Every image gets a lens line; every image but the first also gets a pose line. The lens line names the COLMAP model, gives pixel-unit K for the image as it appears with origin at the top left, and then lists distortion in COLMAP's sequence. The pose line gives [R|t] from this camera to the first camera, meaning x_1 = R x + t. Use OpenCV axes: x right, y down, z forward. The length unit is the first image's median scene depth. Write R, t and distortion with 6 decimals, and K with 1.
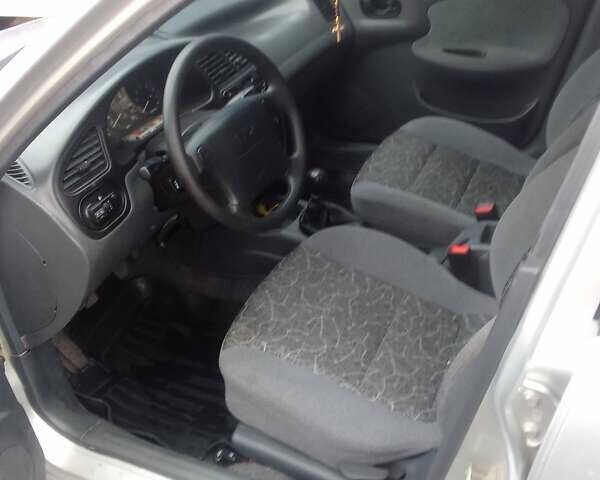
lens RADIAL K [[621.9, 0, 301.3], [0, 621.9, 232.7], [0, 0, 1]] dist [0.143638, -0.277850]
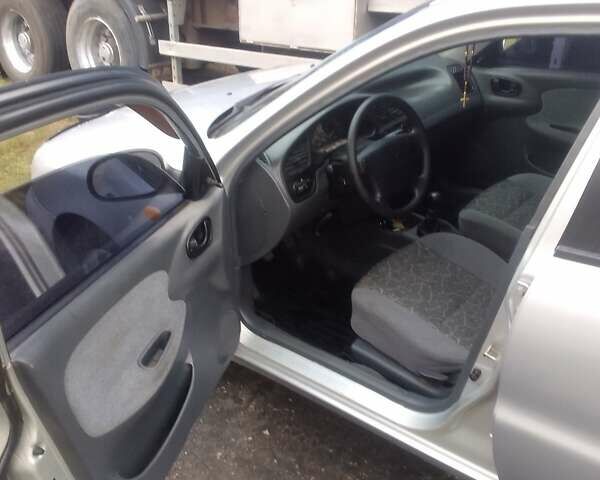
lens RADIAL K [[621.9, 0, 301.3], [0, 621.9, 232.7], [0, 0, 1]] dist [0.143638, -0.277850]
pose [[0.966638, 0.162732, -0.197813, 0.030959], [-0.179274, 0.981398, -0.068692, 0.175565], [0.182955, 0.101863, 0.977830, -0.555478]]
